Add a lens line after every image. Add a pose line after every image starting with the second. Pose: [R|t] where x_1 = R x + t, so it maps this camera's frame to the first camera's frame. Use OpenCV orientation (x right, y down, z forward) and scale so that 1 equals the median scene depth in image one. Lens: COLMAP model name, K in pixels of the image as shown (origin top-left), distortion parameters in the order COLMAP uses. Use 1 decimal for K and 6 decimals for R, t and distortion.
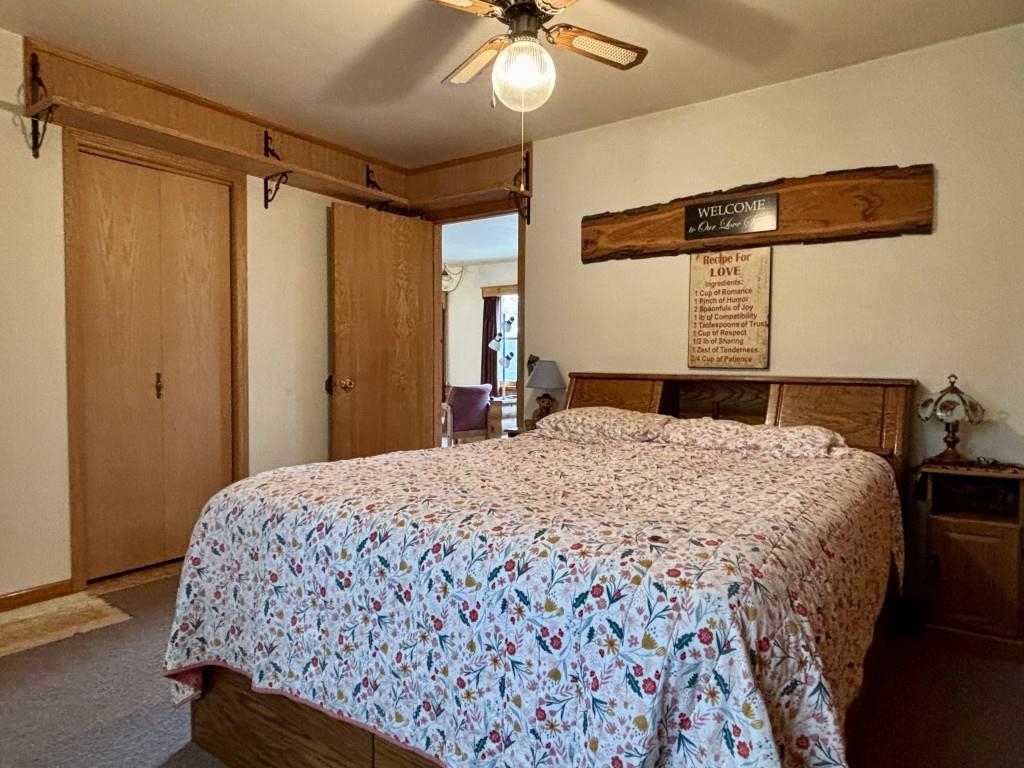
lens RADIAL K [[620.3, 0, 508.6], [0, 620.3, 381.5], [0, 0, 1]] dist [0.035092, -0.045139]
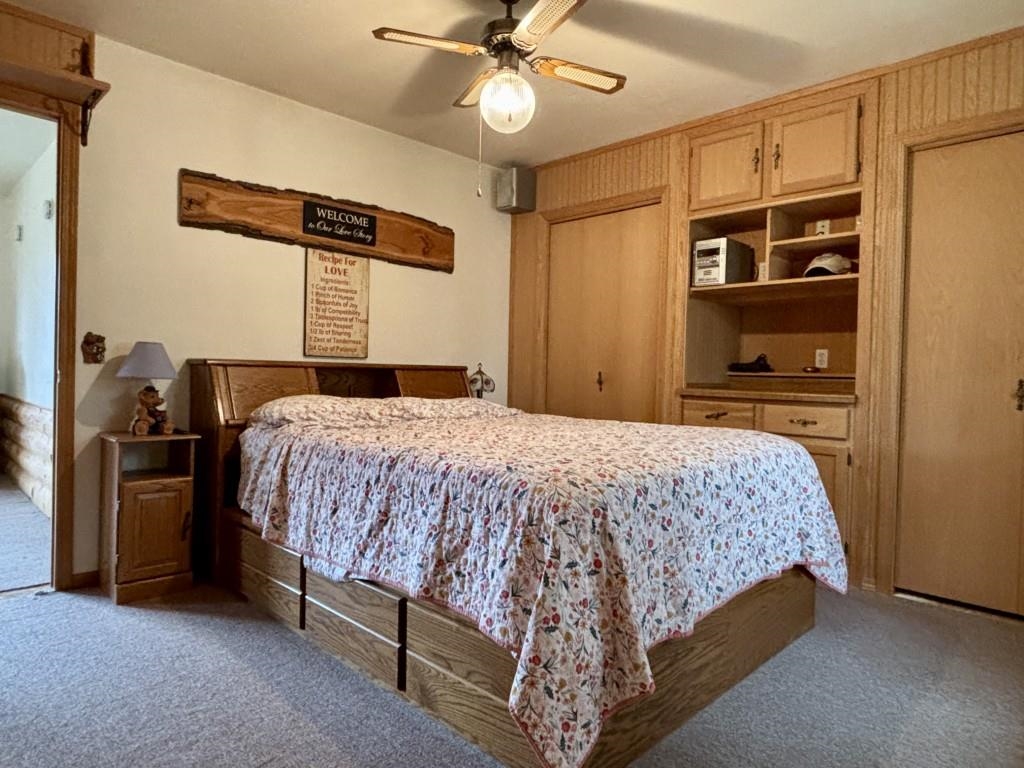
lens RADIAL K [[632.6, 0, 503.3], [0, 632.6, 379.8], [0, 0, 1]] dist [0.032626, -0.049788]
pose [[0.157848, -0.021060, 0.987239, -0.736972], [0.007743, 0.999768, 0.020089, -0.000875], [-0.987433, 0.004474, 0.157974, 0.518272]]
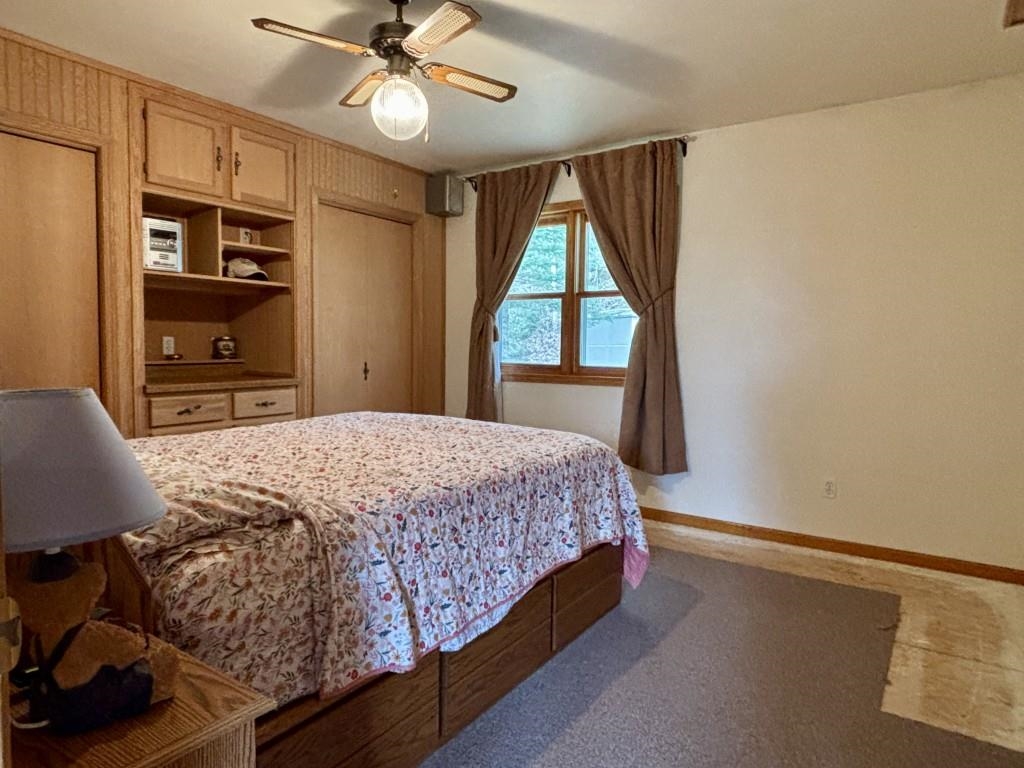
lens RADIAL K [[625.7, 0, 510.6], [0, 625.7, 381.0], [0, 0, 1]] dist [0.073695, -0.092758]
pose [[-0.999350, -0.019837, -0.030089, -0.101171], [-0.022473, 0.995694, 0.089939, -0.069677], [0.028175, 0.090556, -0.995493, 1.389942]]
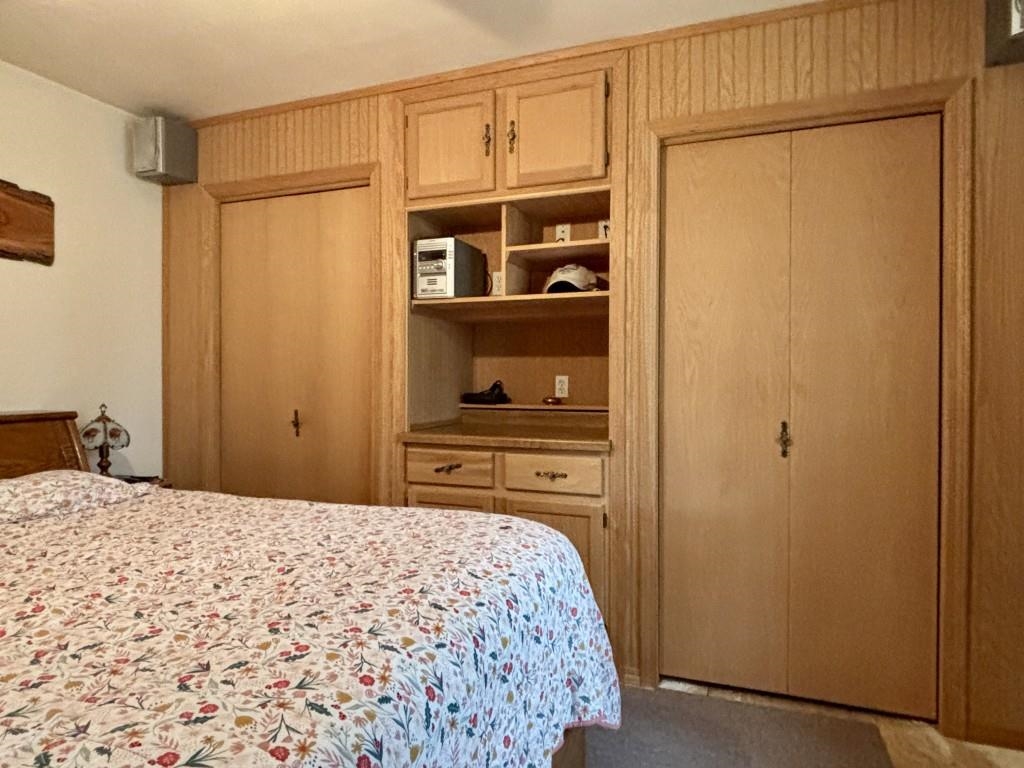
lens RADIAL K [[620.3, 0, 508.6], [0, 620.3, 381.5], [0, 0, 1]] dist [0.035092, -0.045139]
pose [[-0.260578, -0.023309, 0.965171, -0.412842], [0.024451, 0.999229, 0.030732, -0.052667], [-0.965143, 0.031607, -0.259807, 0.461276]]
